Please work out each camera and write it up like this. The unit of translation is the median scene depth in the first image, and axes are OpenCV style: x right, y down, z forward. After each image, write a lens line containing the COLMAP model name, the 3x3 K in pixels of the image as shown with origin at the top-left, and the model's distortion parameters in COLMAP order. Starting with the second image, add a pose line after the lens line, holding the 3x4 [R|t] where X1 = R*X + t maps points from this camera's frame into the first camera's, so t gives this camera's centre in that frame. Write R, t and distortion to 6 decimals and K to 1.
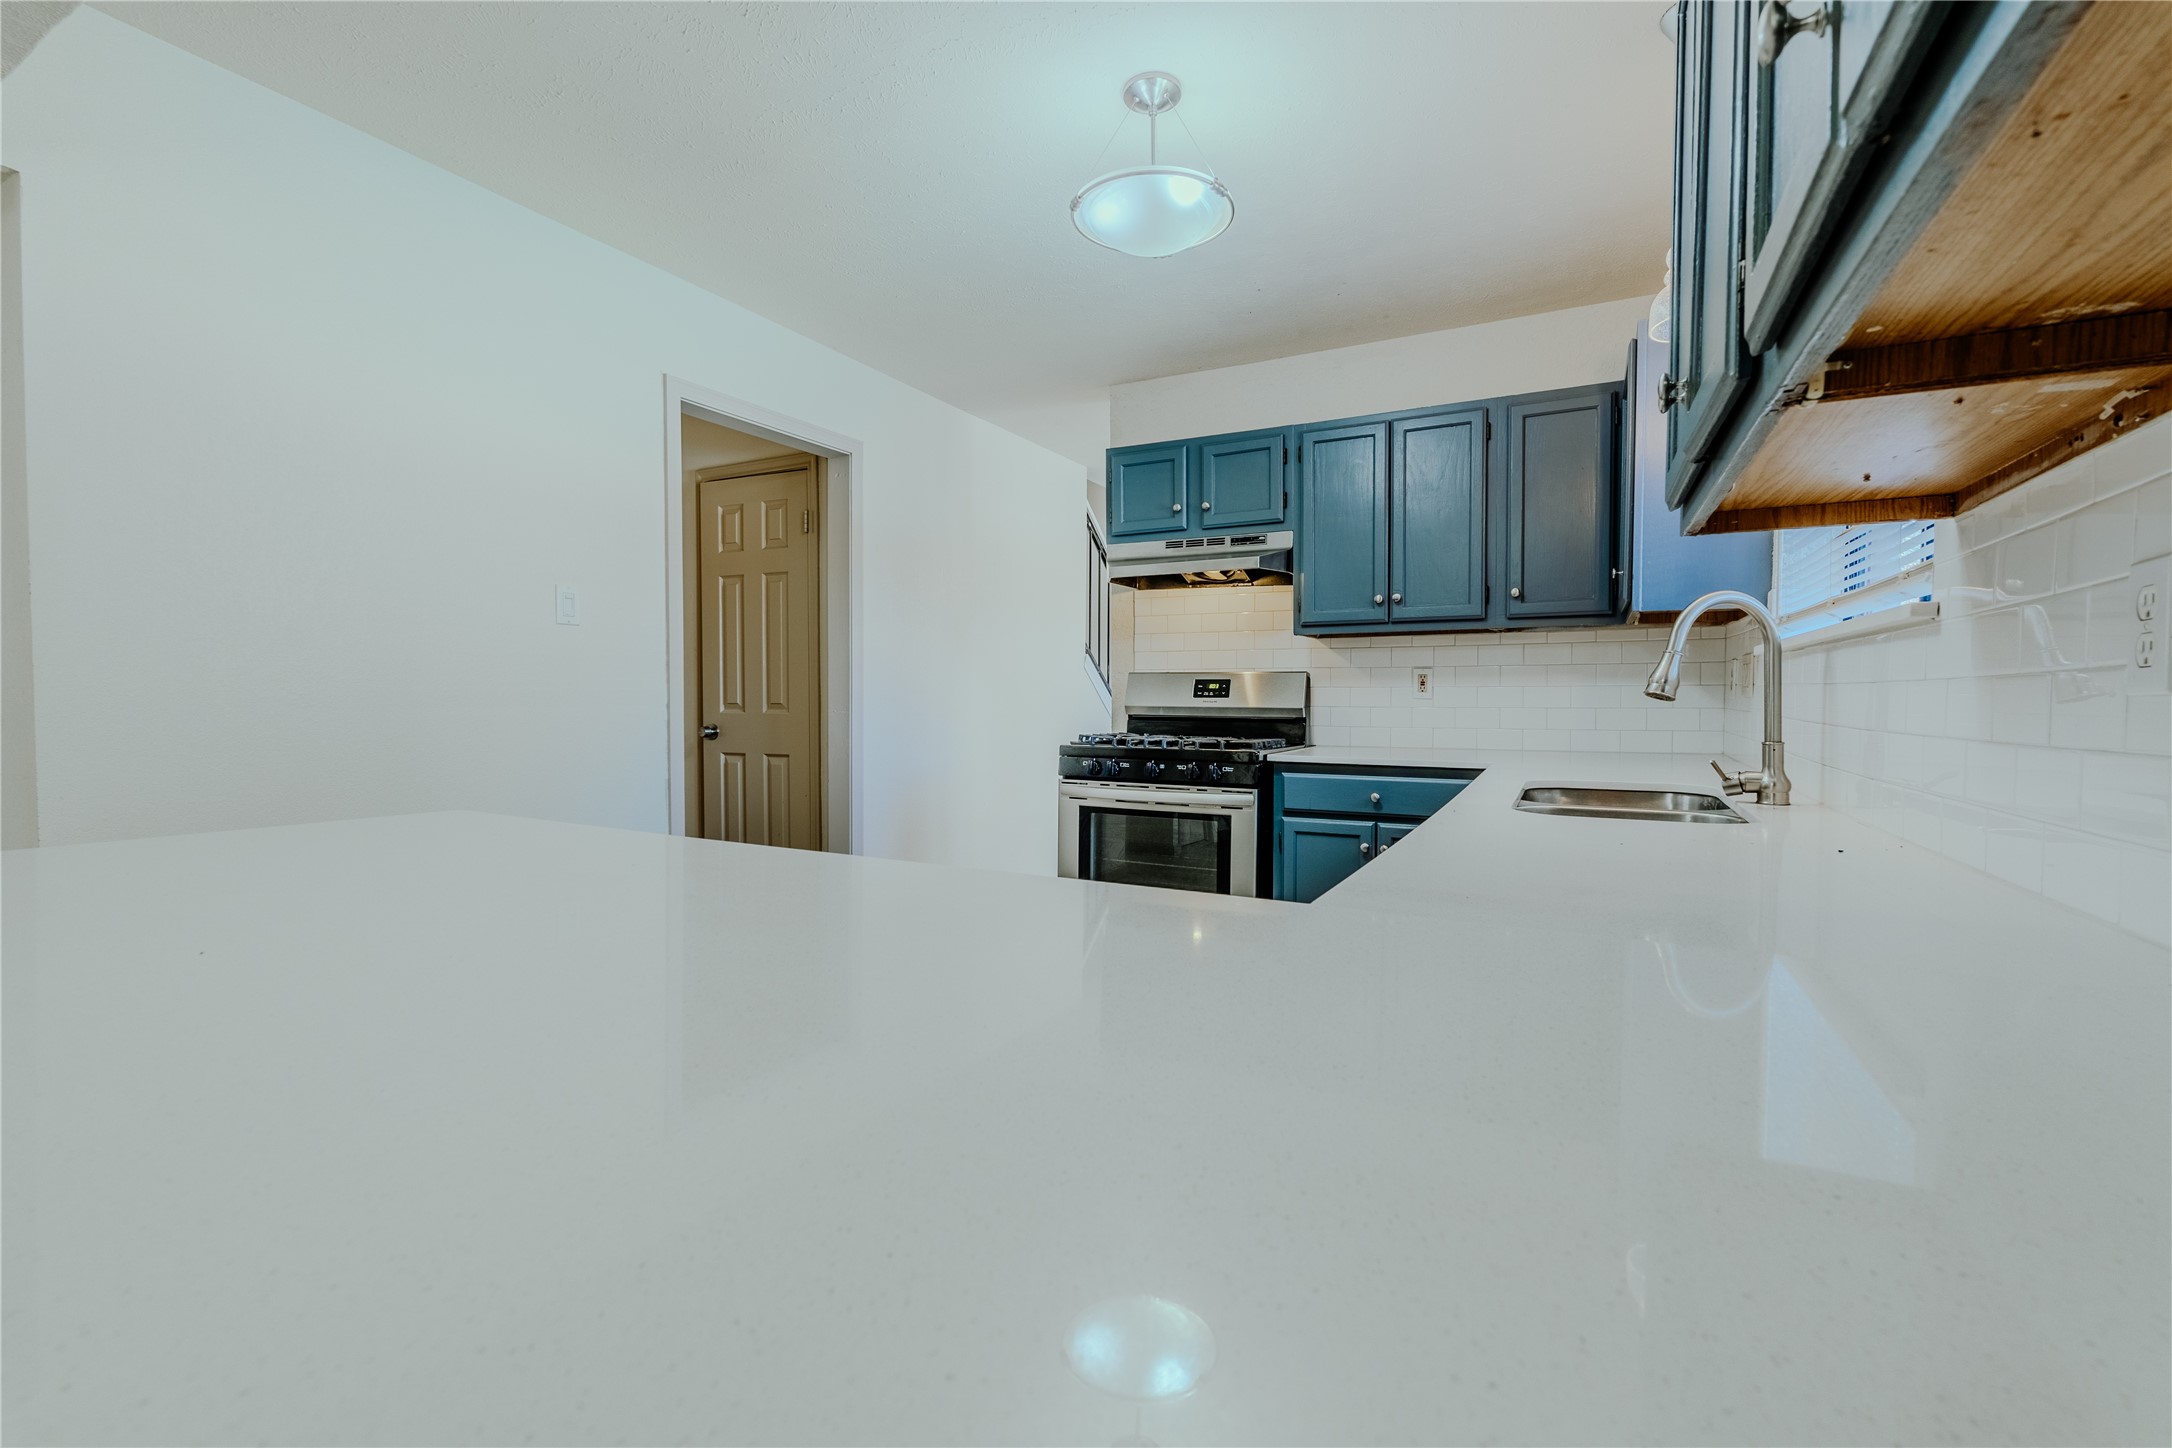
lens RADIAL K [[954.8, 0, 1067.4], [0, 954.8, 716.4], [0, 0, 1]] dist [-0.000739, 0.000544]
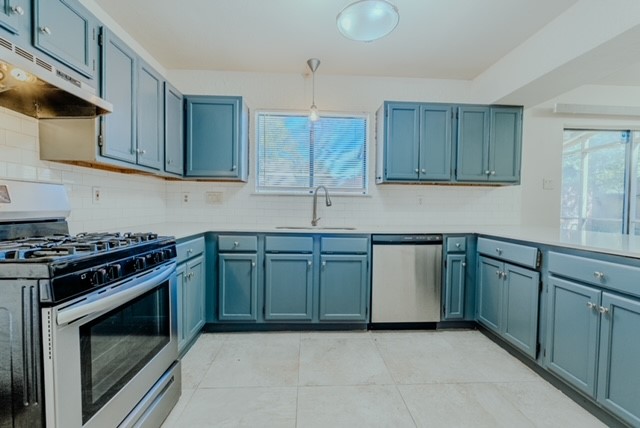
lens RADIAL K [[281.3, 0, 321.1], [0, 281.3, 214.9], [0, 0, 1]] dist [-0.000739, 0.000544]
pose [[-0.520140, -0.037618, 0.853252, -0.311132], [0.001449, 0.998989, 0.044926, -0.020884], [-0.854080, 0.024605, -0.519560, 0.915696]]
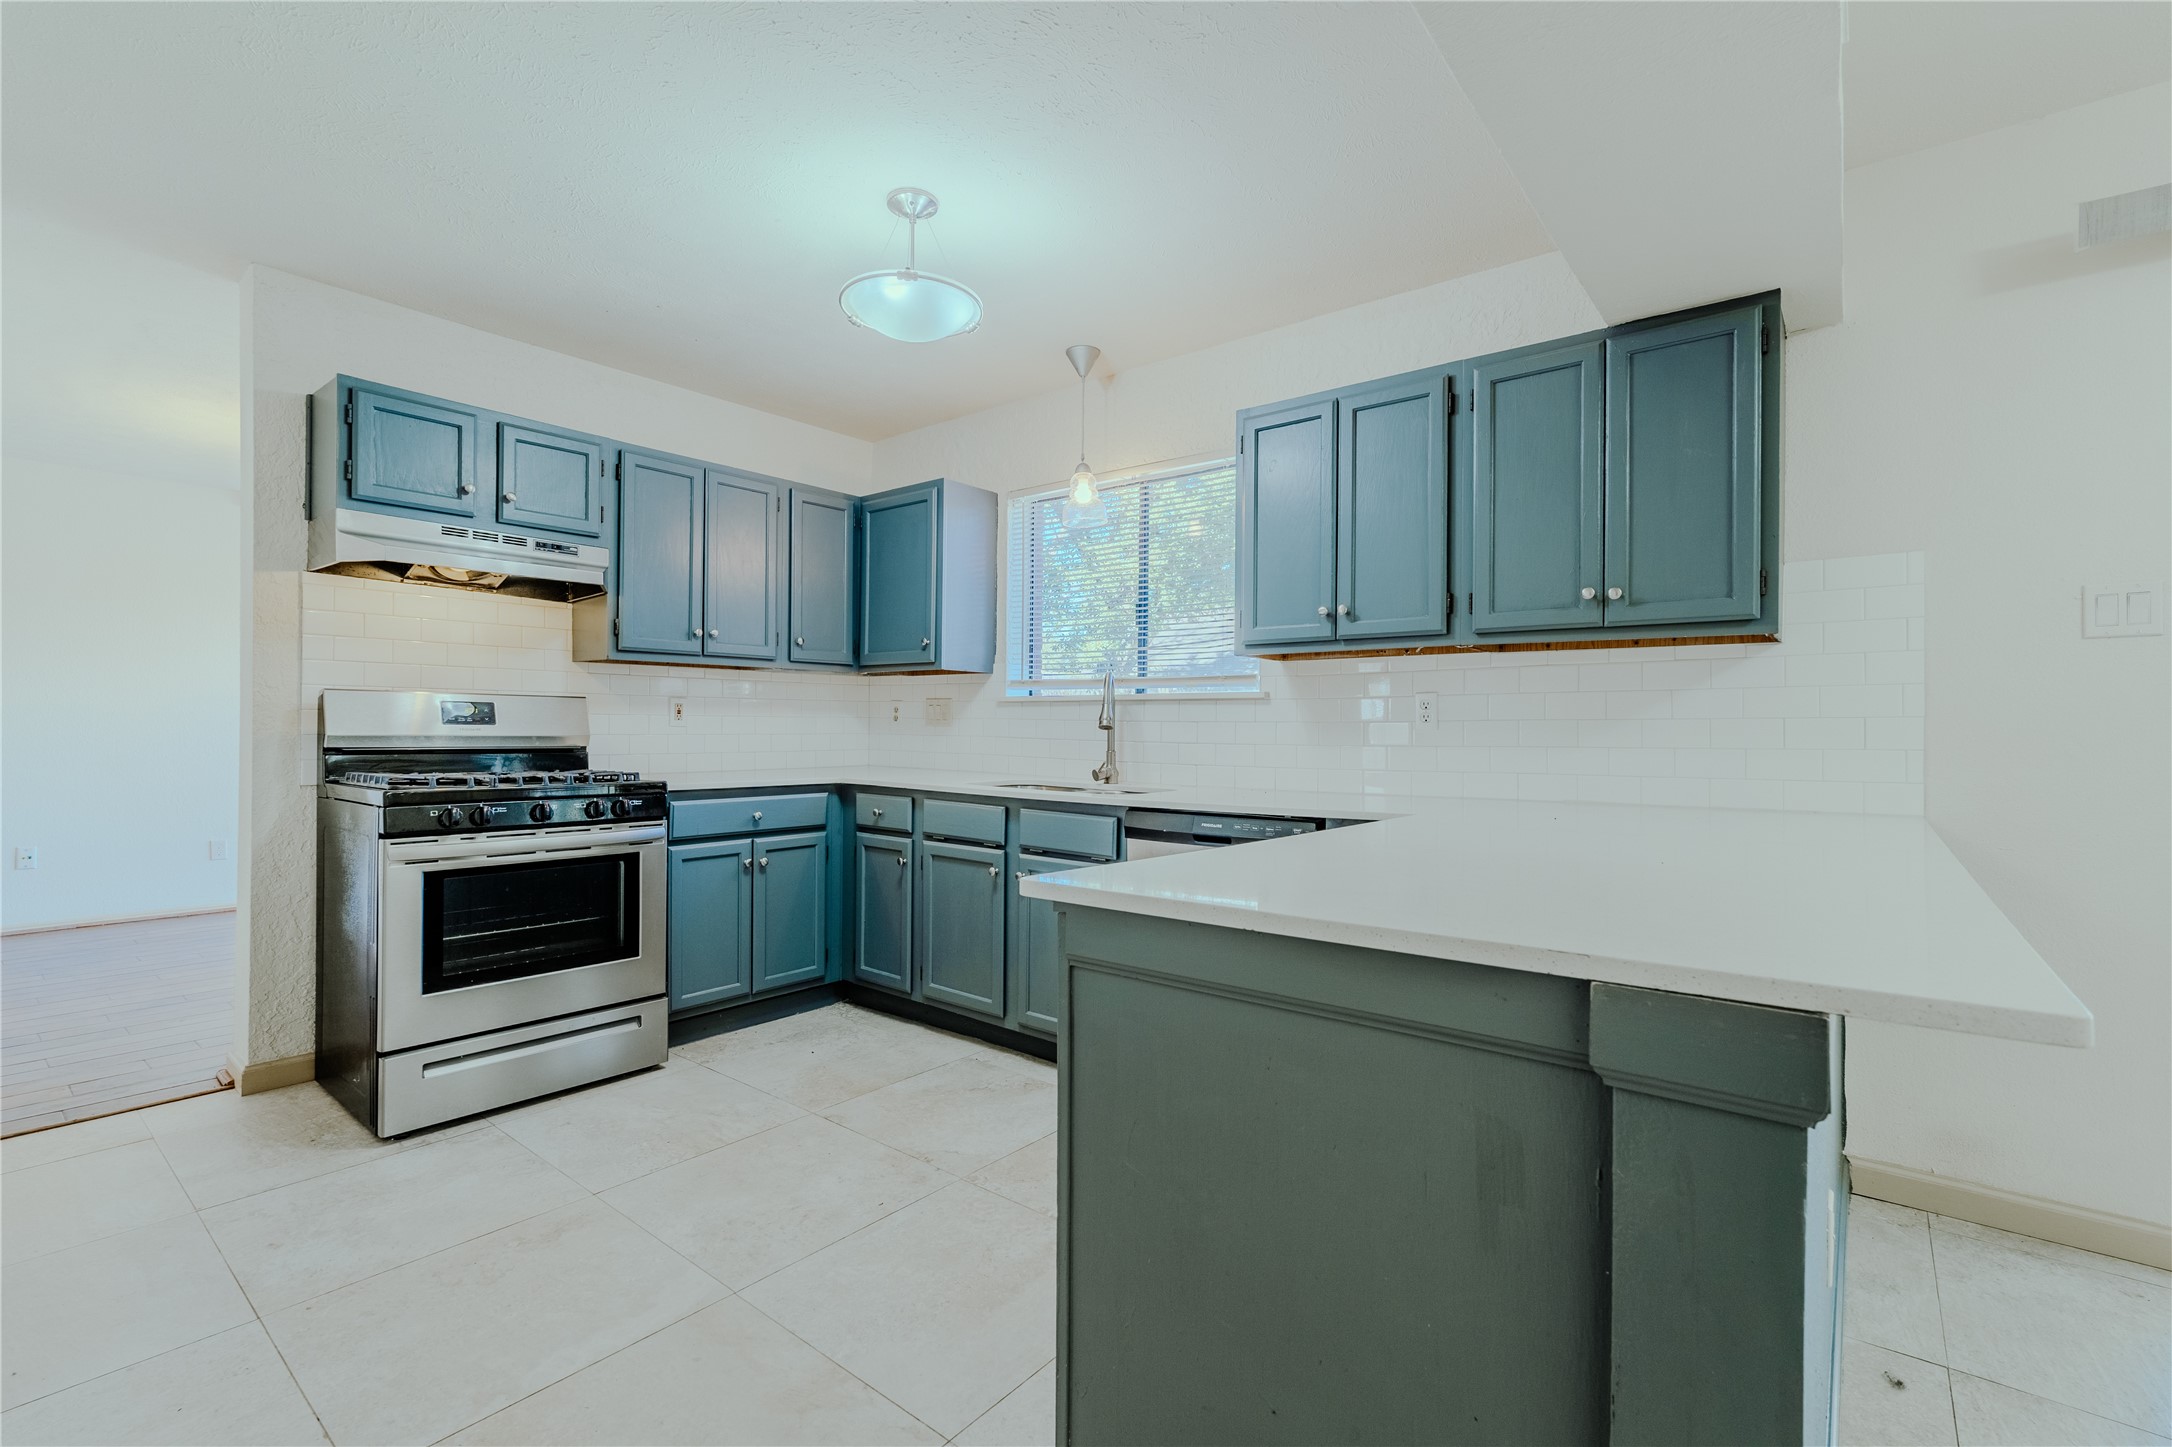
lens RADIAL K [[954.8, 0, 1087.5], [0, 954.8, 725.3], [0, 0, 1]] dist [-0.000739, 0.000544]
pose [[0.180098, -0.000710, 0.983648, -0.598732], [0.009620, 0.999953, -0.001040, -0.013797], [-0.983602, 0.009650, 0.180096, 0.355973]]
